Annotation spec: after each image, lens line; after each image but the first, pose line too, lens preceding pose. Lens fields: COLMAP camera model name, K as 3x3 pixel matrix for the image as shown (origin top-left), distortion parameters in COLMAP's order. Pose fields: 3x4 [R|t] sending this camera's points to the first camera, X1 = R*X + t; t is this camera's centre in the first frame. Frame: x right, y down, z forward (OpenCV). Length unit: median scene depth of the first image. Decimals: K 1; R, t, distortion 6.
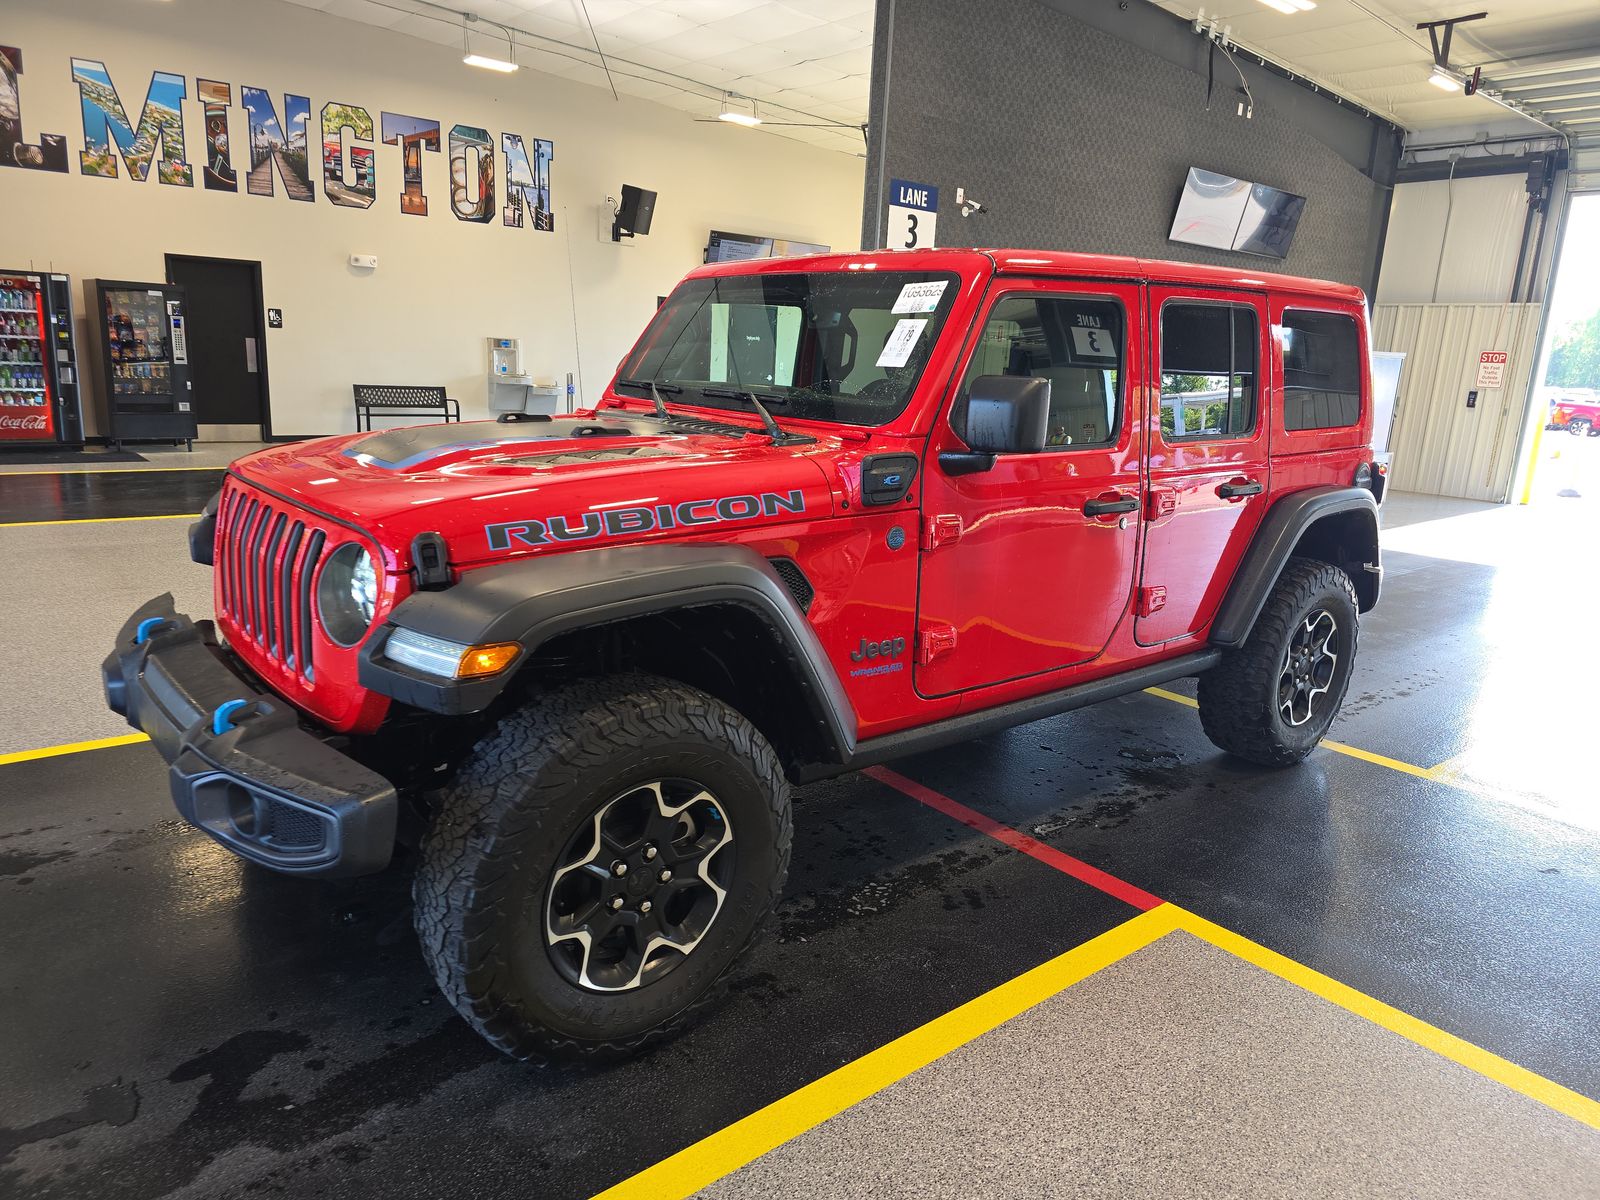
lens RADIAL K [[1057.9, 0, 782.7], [0, 1057.9, 602.2], [0, 0, 1]] dist [0.013721, -0.026961]
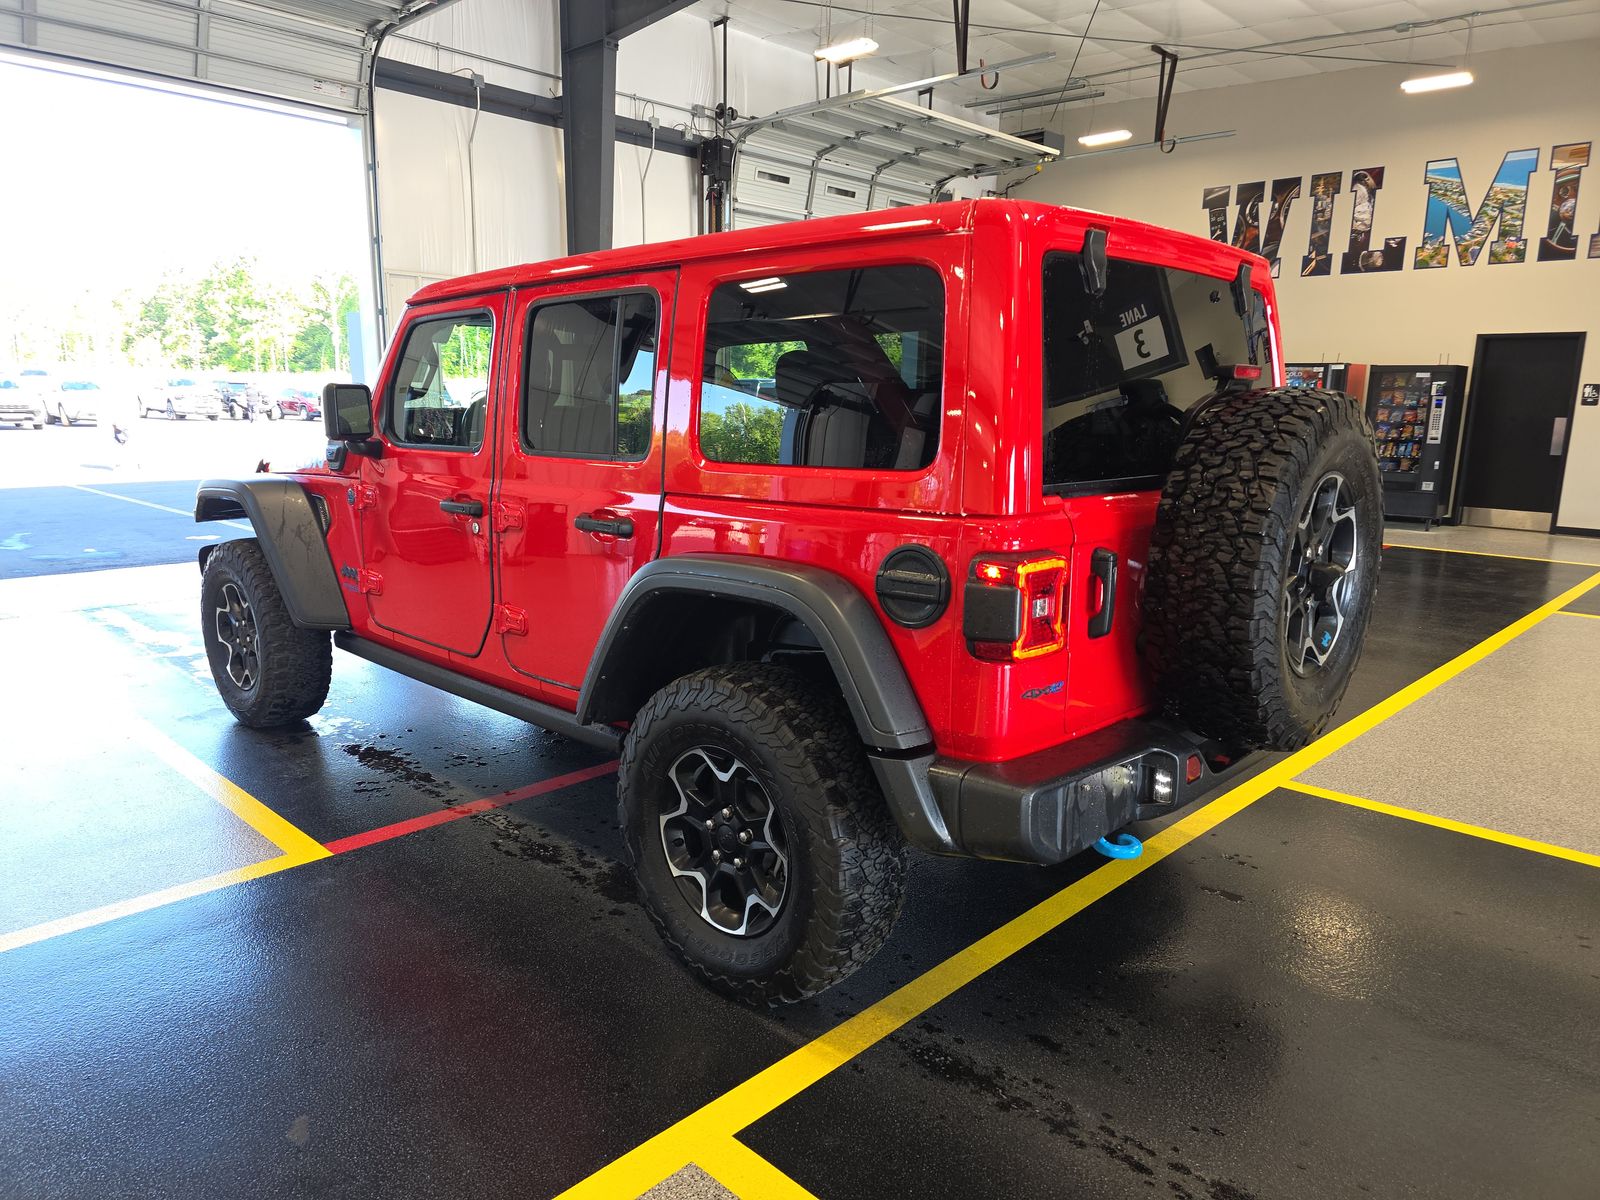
lens RADIAL K [[1057.9, 0, 782.7], [0, 1057.9, 602.2], [0, 0, 1]] dist [0.013721, -0.026961]
pose [[0.116097, 0.140990, -0.983180, 0.357982], [-0.231278, 0.966502, 0.111288, -0.050414], [0.965936, 0.214468, 0.144816, 0.297329]]
